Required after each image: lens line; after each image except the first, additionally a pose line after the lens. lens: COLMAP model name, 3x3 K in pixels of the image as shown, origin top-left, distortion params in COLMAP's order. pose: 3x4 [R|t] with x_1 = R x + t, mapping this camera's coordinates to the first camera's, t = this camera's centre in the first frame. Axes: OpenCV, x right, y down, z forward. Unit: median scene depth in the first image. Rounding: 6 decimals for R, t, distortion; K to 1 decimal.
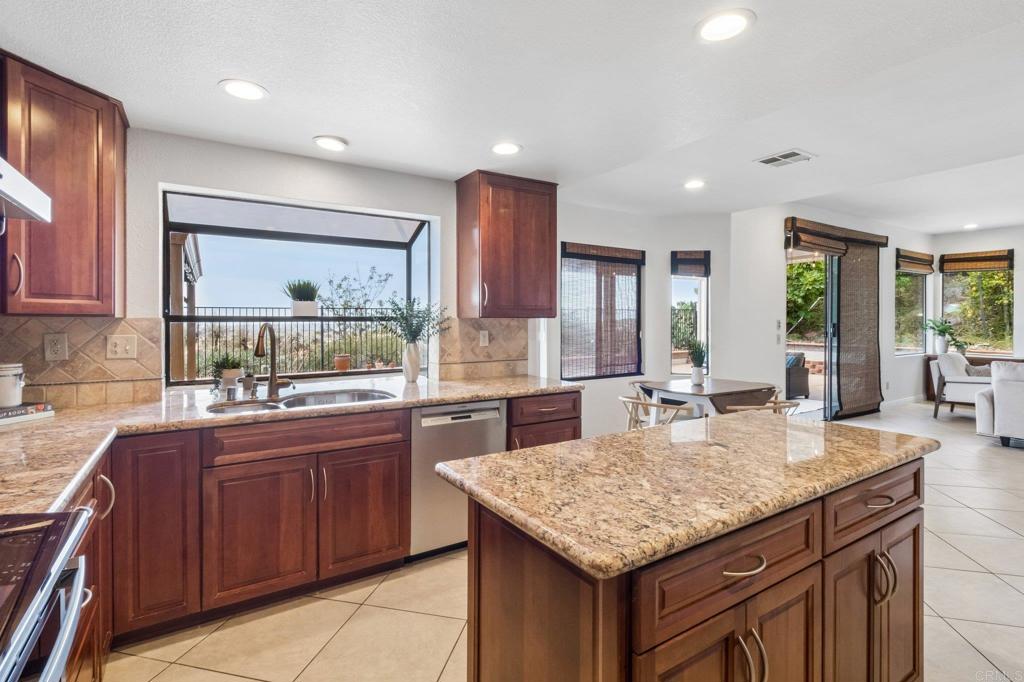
lens RADIAL K [[482.6, 0, 504.1], [0, 482.6, 325.4], [0, 0, 1]] dist [-0.000352, 0.000420]
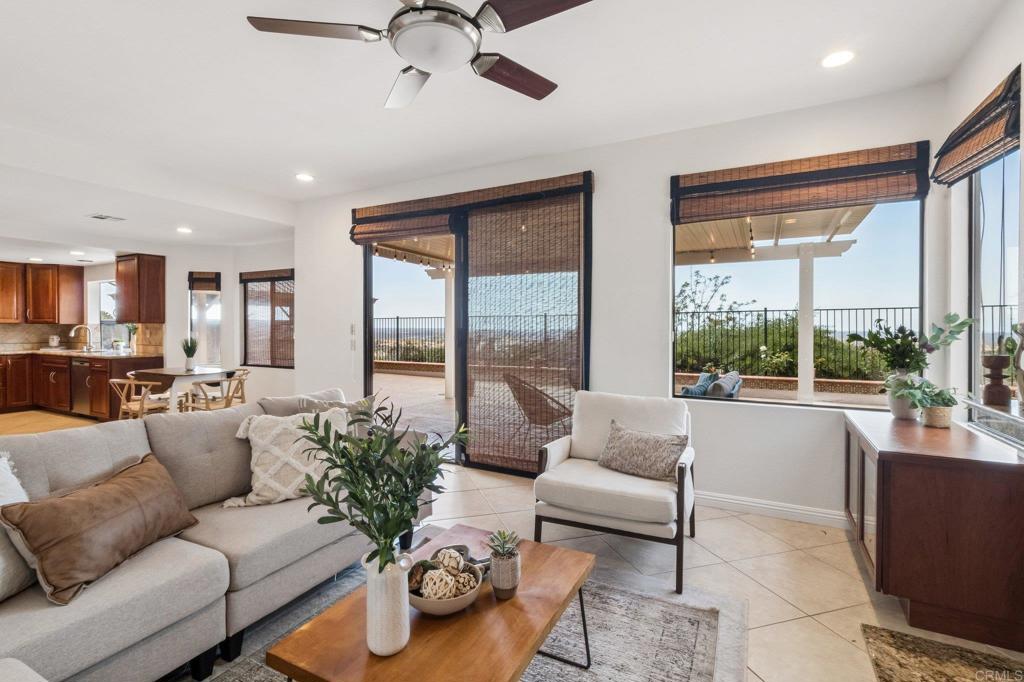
lens RADIAL K [[472.4, 0, 511.9], [0, 472.4, 332.1], [0, 0, 1]] dist [-0.000779, -0.000066]
pose [[0.503528, 0.009256, -0.863929, 2.491283], [-0.010514, 0.999934, 0.004585, -0.004541], [0.863915, 0.006775, 0.503593, 1.347854]]
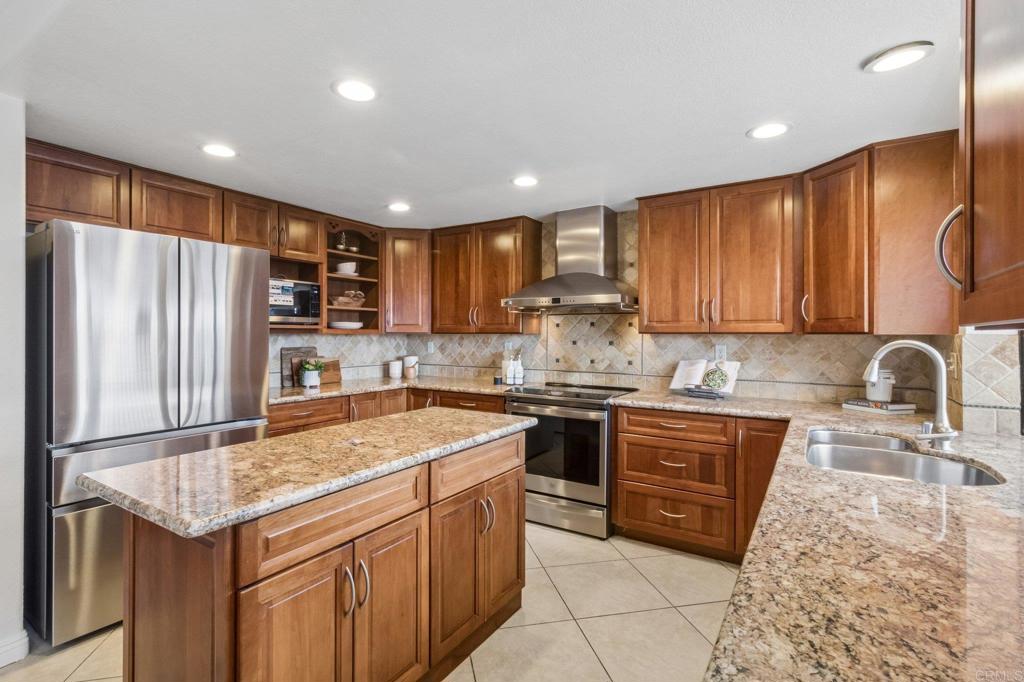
lens RADIAL K [[472.4, 0, 511.9], [0, 472.4, 332.1], [0, 0, 1]] dist [-0.000779, -0.000066]
pose [[-0.903866, -0.007588, -0.427747, 0.273565], [-0.009840, 0.999947, 0.003054, -0.011133], [0.427702, 0.006970, -0.903893, 1.027180]]
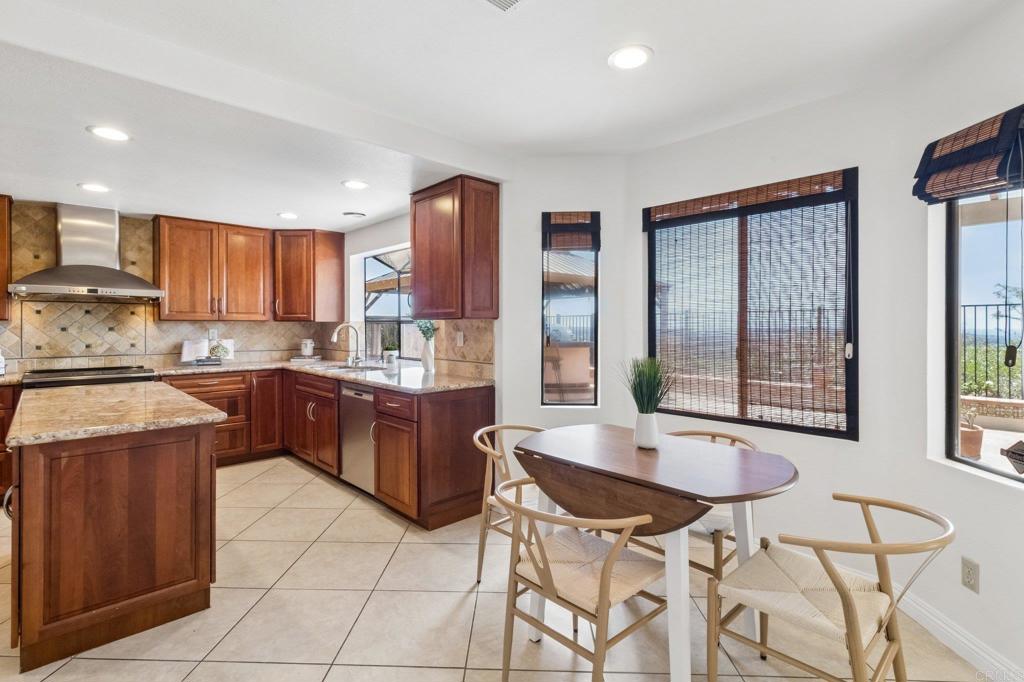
lens RADIAL K [[482.6, 0, 504.1], [0, 482.6, 325.4], [0, 0, 1]] dist [-0.000352, 0.000420]
pose [[0.187545, -0.000287, -0.982256, 1.041145], [-0.010084, 0.999947, -0.002218, -0.001602], [0.982204, 0.010321, 0.187532, 0.914035]]
